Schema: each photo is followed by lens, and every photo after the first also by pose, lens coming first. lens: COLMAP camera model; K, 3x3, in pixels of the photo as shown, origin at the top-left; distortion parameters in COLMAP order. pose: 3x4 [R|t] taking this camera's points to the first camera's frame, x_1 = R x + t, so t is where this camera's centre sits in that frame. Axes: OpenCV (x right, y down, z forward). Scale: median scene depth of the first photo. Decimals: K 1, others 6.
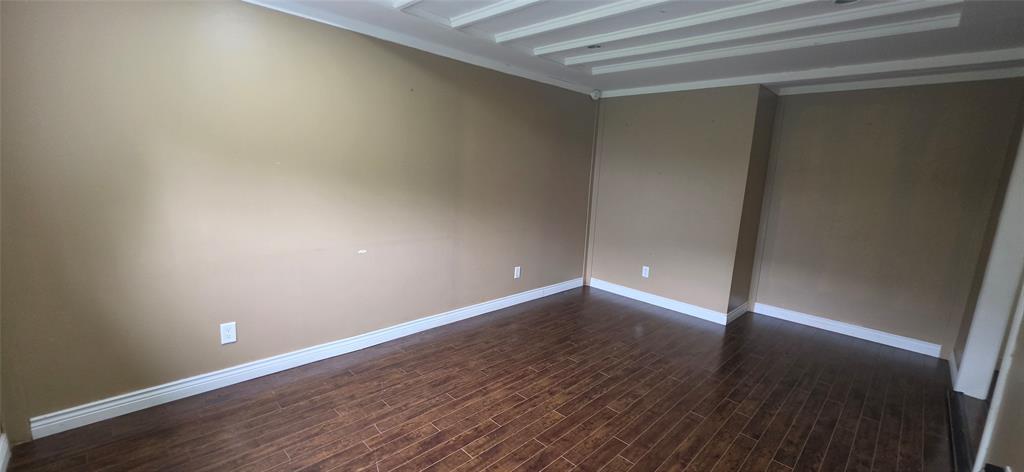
lens RADIAL K [[405.1, 0, 512.9], [0, 405.1, 235.7], [0, 0, 1]] dist [-0.008323, 0.000178]
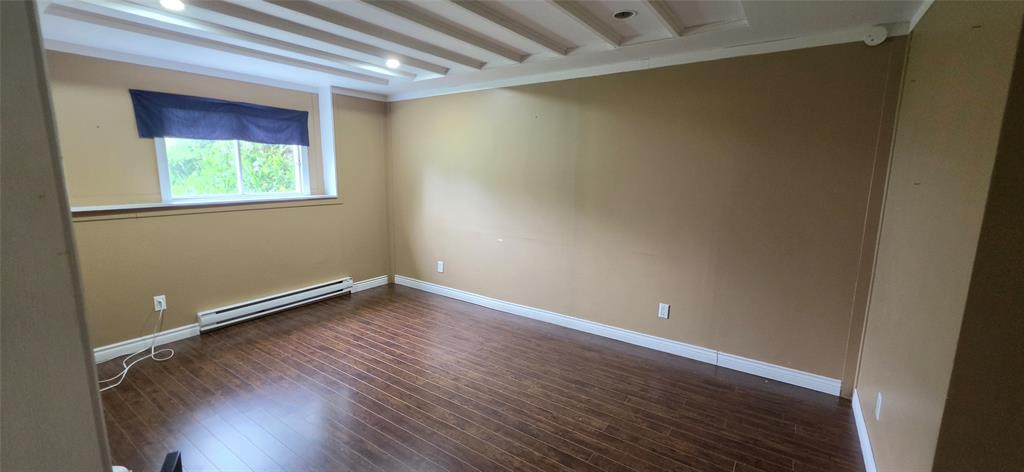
lens RADIAL K [[405.1, 0, 513.2], [0, 405.1, 235.6], [0, 0, 1]] dist [-0.008323, 0.000178]
pose [[0.189837, 0.107416, -0.975922, 1.161294], [-0.168678, 0.982786, 0.075360, -0.103610], [0.967218, 0.150310, 0.204688, 0.871397]]
